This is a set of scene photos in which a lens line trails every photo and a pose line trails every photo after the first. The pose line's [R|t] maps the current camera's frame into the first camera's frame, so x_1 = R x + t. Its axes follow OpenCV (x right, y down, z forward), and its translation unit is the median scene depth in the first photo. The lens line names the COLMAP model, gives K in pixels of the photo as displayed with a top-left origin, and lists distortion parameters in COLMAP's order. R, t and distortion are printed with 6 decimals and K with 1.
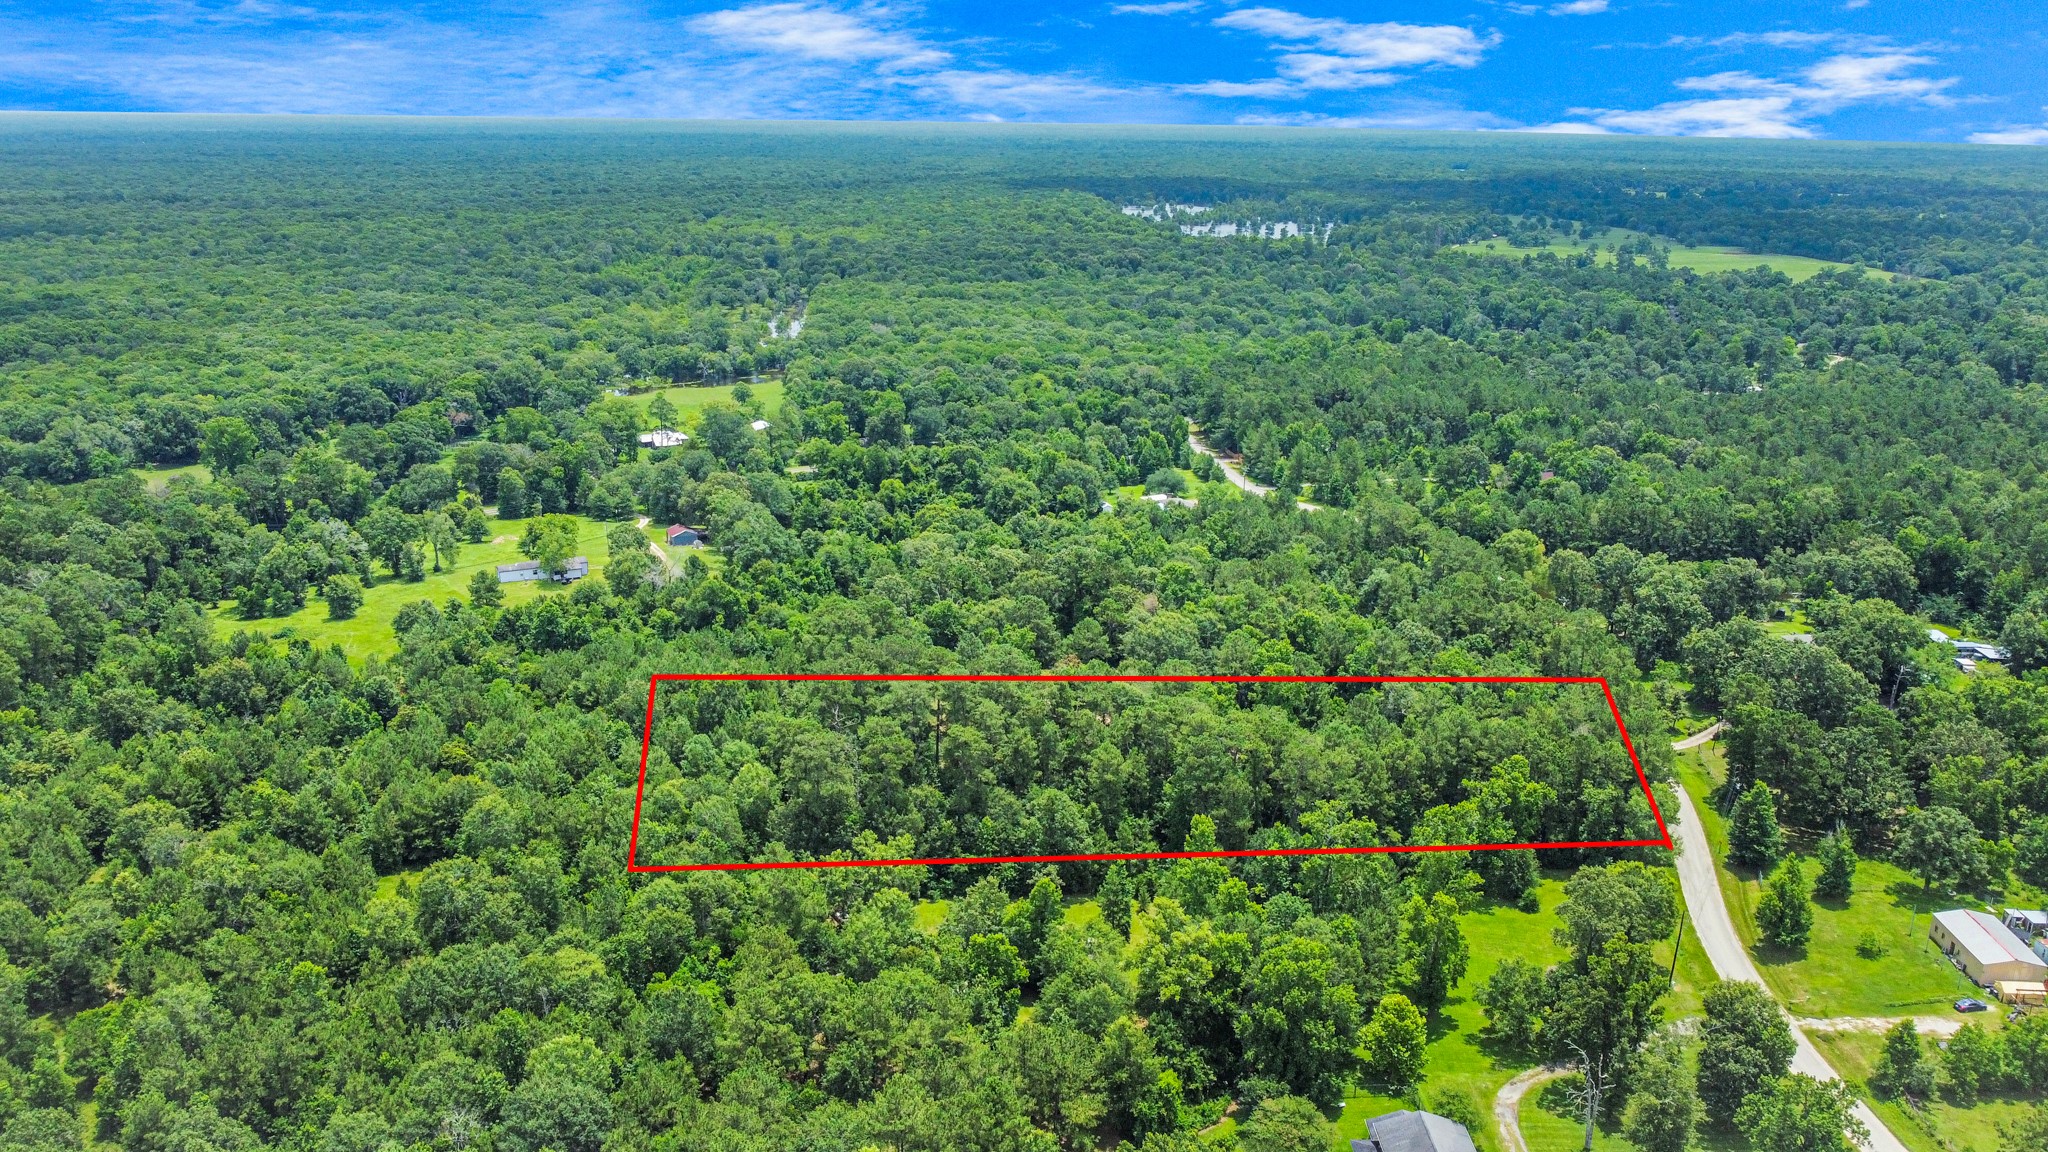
lens RADIAL K [[1568.8, 0, 1024.0], [0, 1568.8, 576.0], [0, 0, 1]] dist [-0.001439, -0.000662]
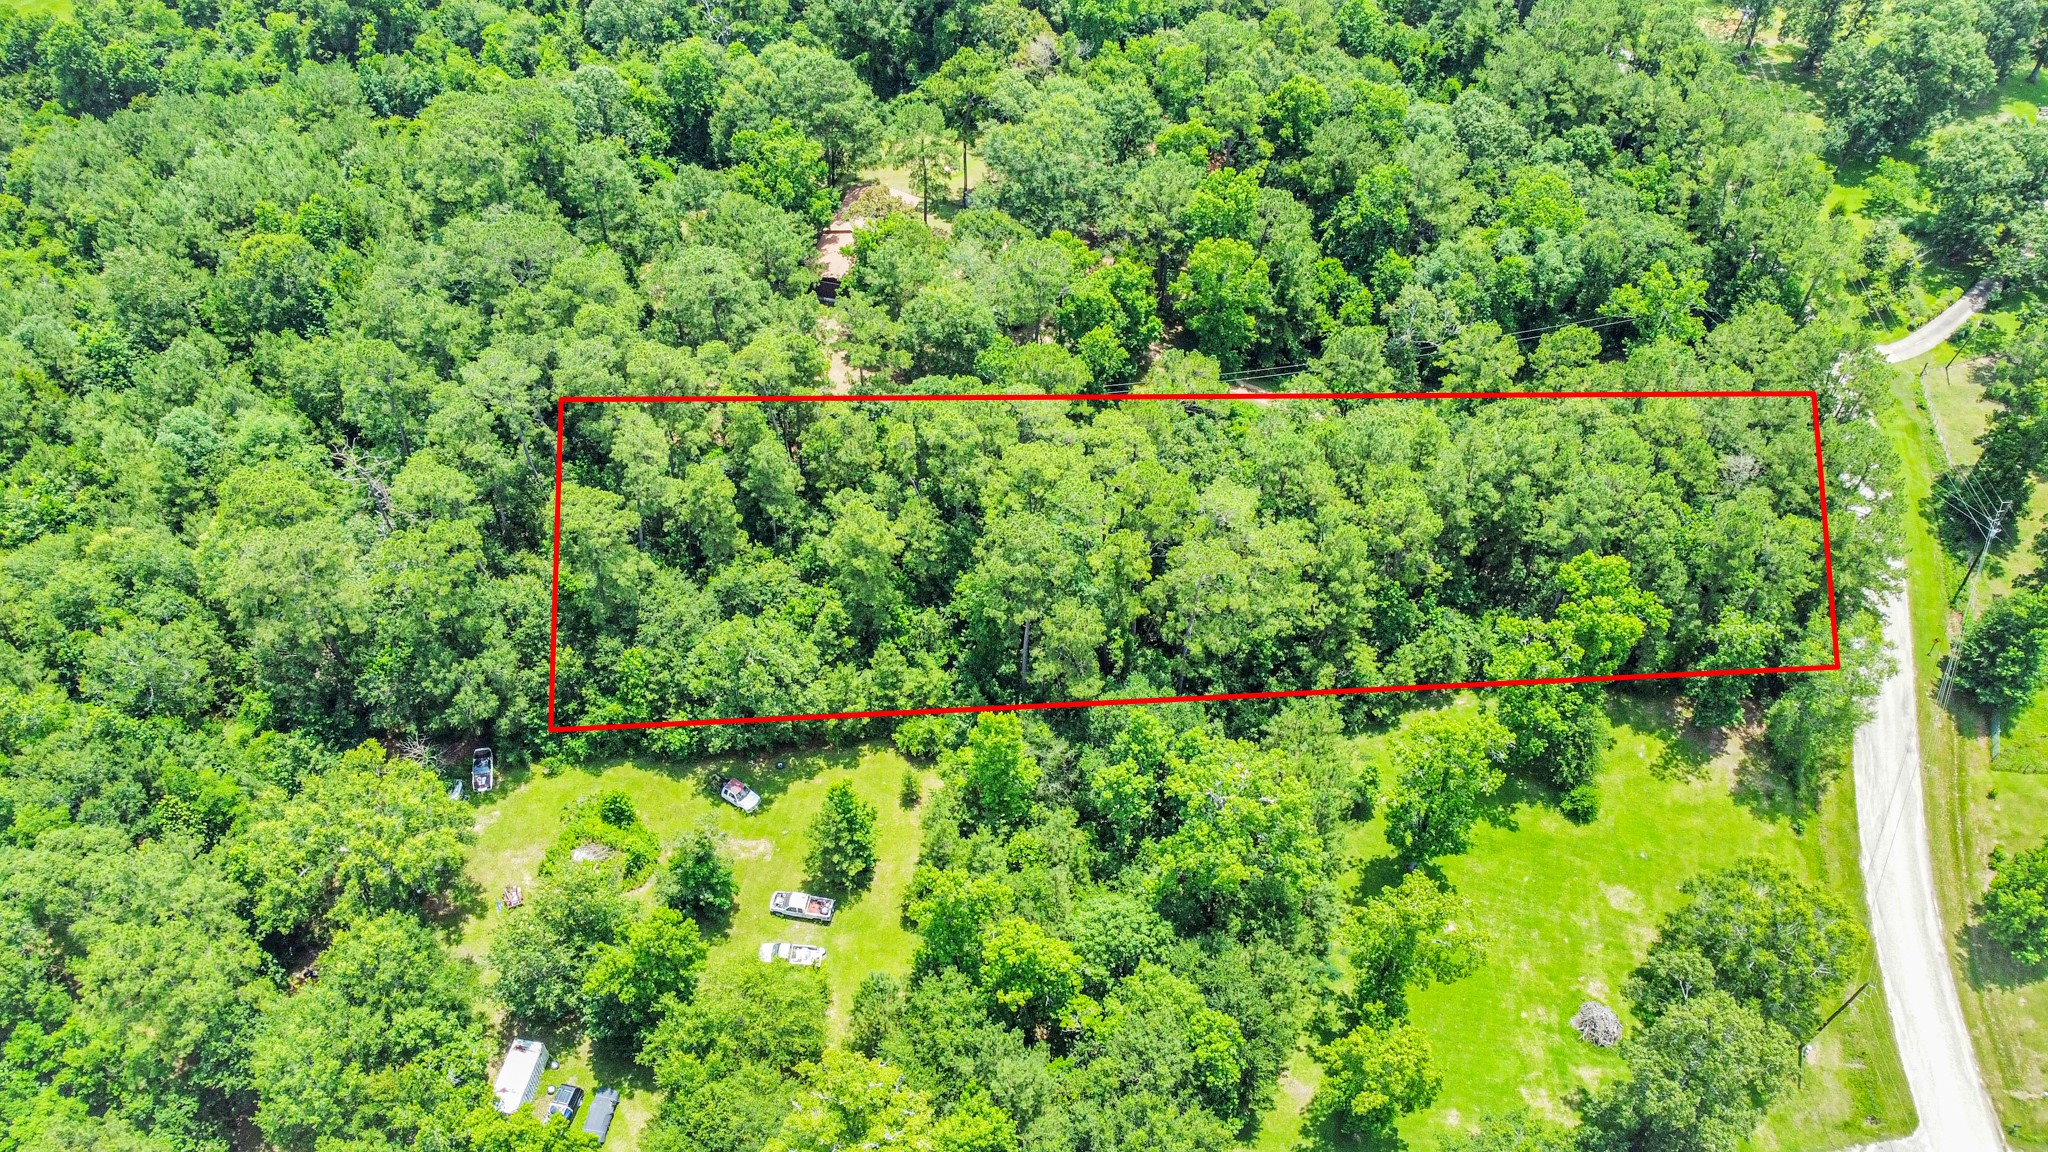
lens RADIAL K [[1568.8, 0, 1024.0], [0, 1568.8, 576.0], [0, 0, 1]] dist [-0.001439, -0.000662]
pose [[0.999243, 0.023678, -0.030856, 0.106669], [-0.004872, 0.863289, 0.504687, -0.122019], [0.038588, -0.504155, 0.862751, 0.428838]]
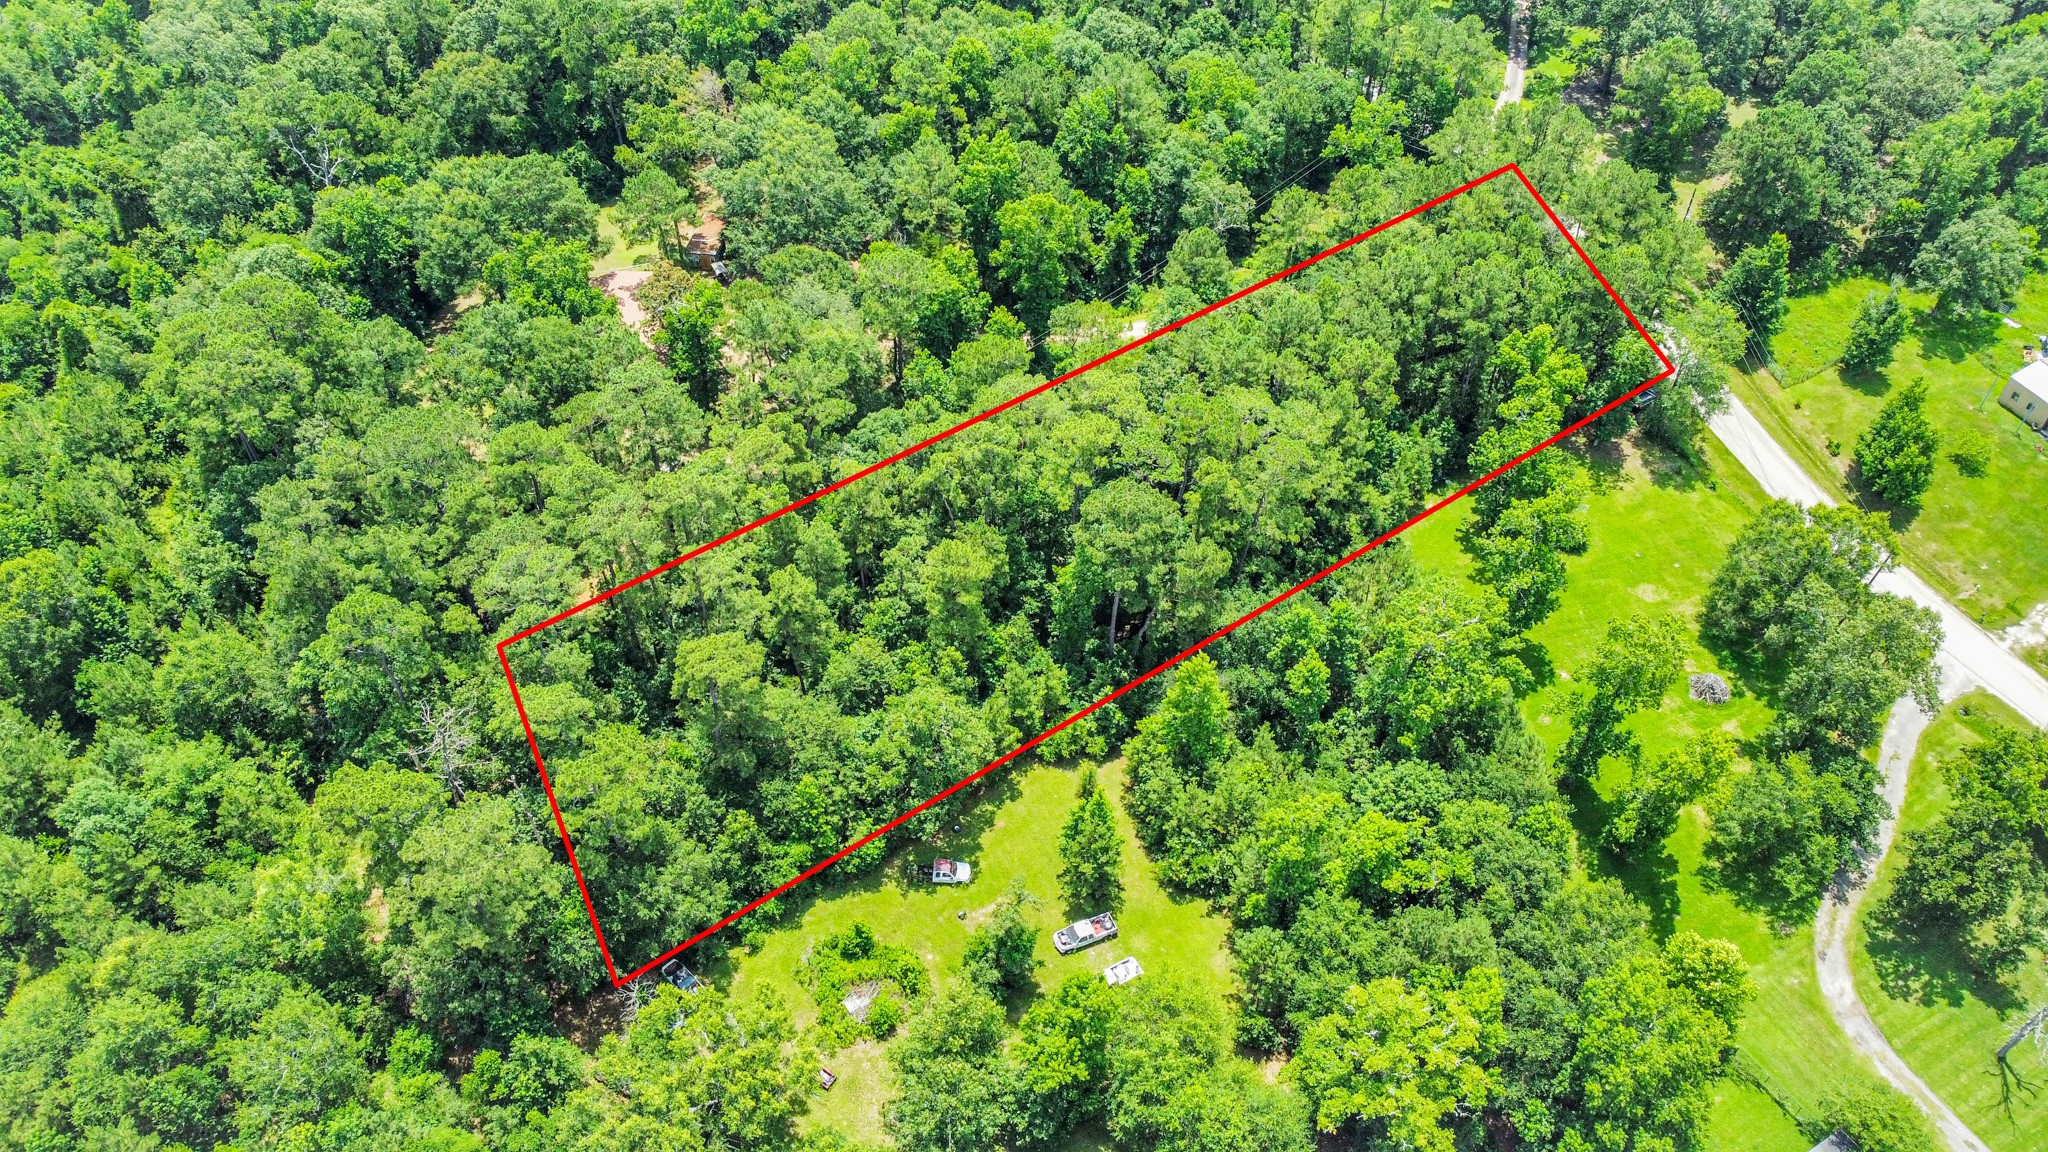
lens RADIAL K [[1568.8, 0, 1024.0], [0, 1568.8, 576.0], [0, 0, 1]] dist [-0.001439, -0.000662]
pose [[0.857126, -0.378605, 0.349274, -0.098051], [0.149671, 0.831860, 0.534422, -0.136441], [-0.492882, -0.405791, 0.769675, 0.474285]]
